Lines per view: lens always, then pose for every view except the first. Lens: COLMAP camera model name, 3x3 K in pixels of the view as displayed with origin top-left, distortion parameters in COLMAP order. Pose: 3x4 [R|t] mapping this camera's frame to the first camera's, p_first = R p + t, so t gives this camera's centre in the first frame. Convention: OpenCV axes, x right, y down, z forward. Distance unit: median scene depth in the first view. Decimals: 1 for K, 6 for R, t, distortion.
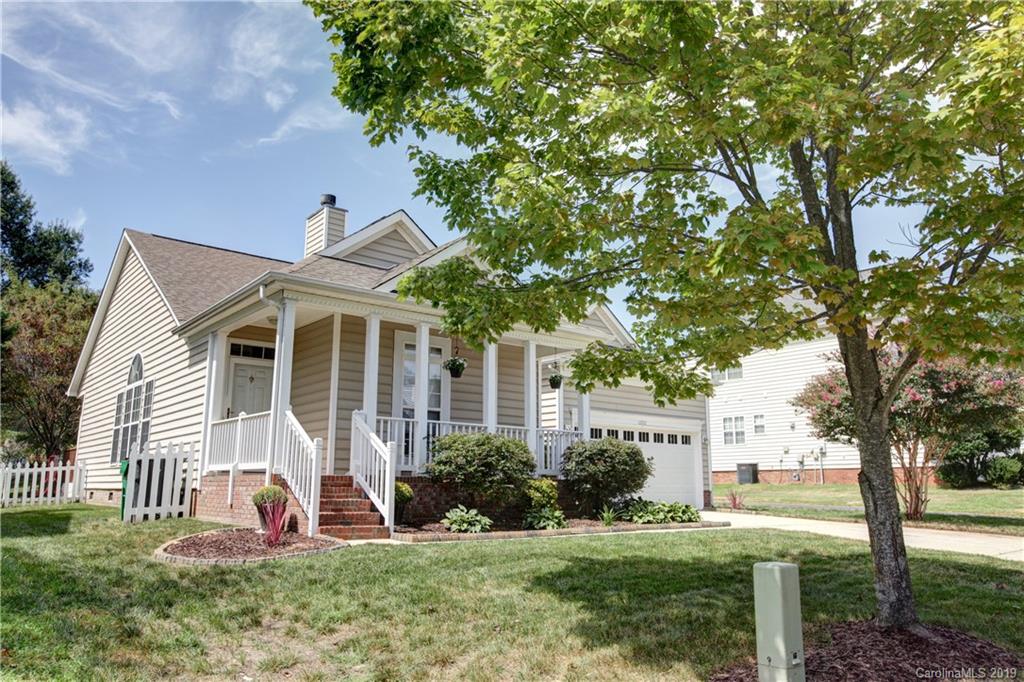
lens RADIAL K [[740.9, 0, 516.2], [0, 740.9, 338.4], [0, 0, 1]] dist [0.004886, 0.006887]
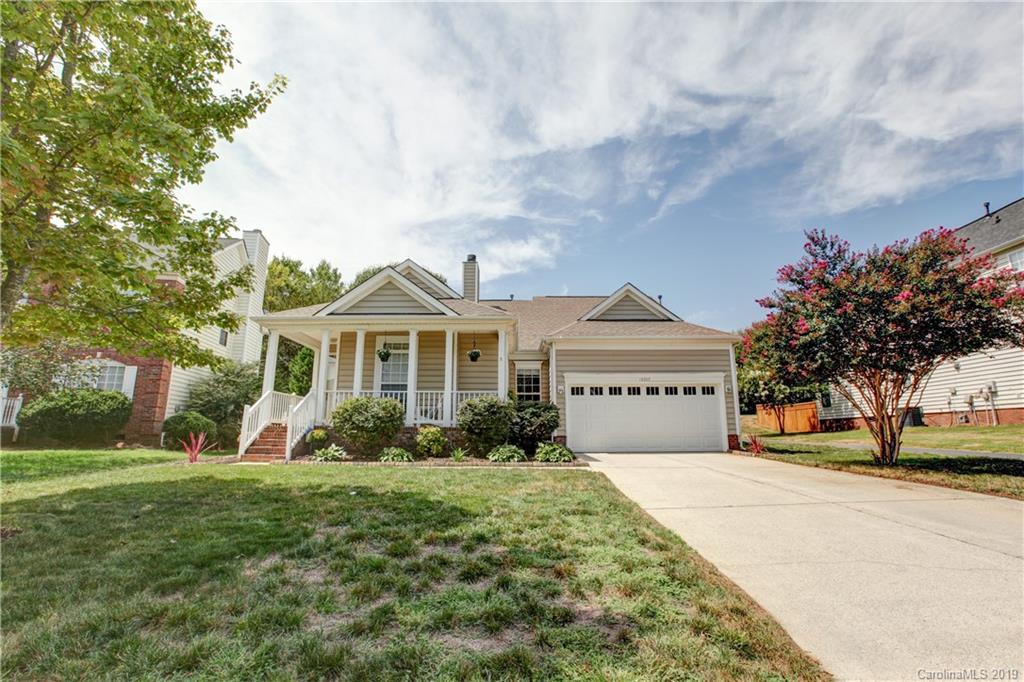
lens RADIAL K [[468.1, 0, 511.3], [0, 468.1, 334.9], [0, 0, 1]] dist [-0.041325, 0.011517]
pose [[0.767959, -0.138717, -0.625298, 0.660406], [0.129629, 0.989724, -0.060358, 0.081339], [0.627245, -0.034704, 0.778049, 0.373855]]
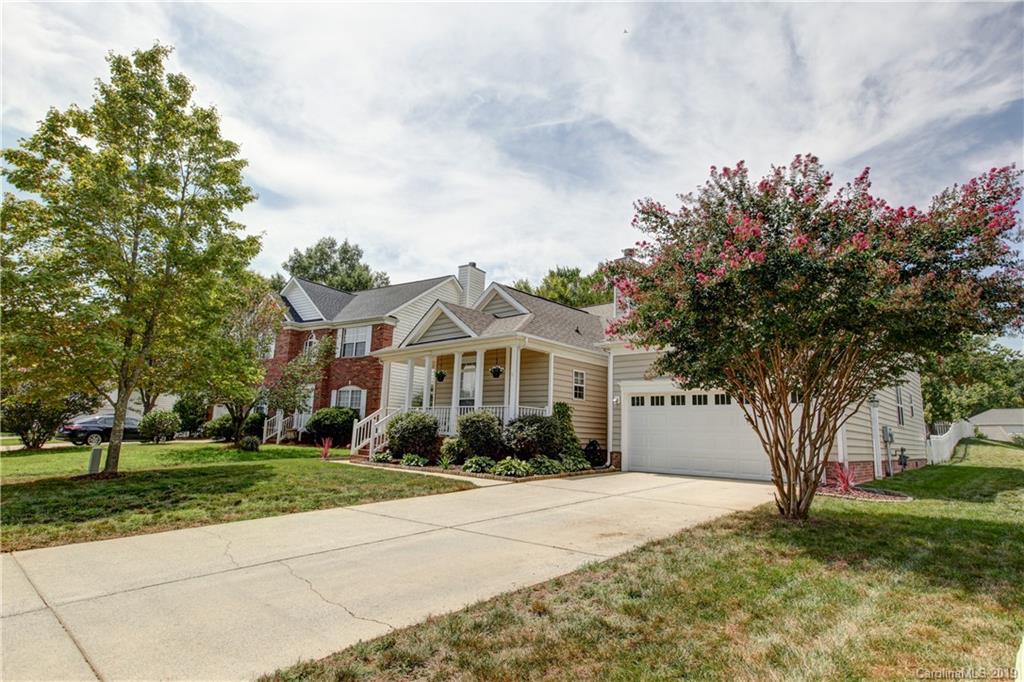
lens RADIAL K [[582.2, 0, 530.6], [0, 582.2, 334.9], [0, 0, 1]] dist [-0.002514, 0.001083]
pose [[0.124975, -0.179807, -0.975731, 1.194545], [0.159614, 0.974275, -0.159095, 0.179675], [0.979237, -0.135857, 0.150459, 0.898530]]
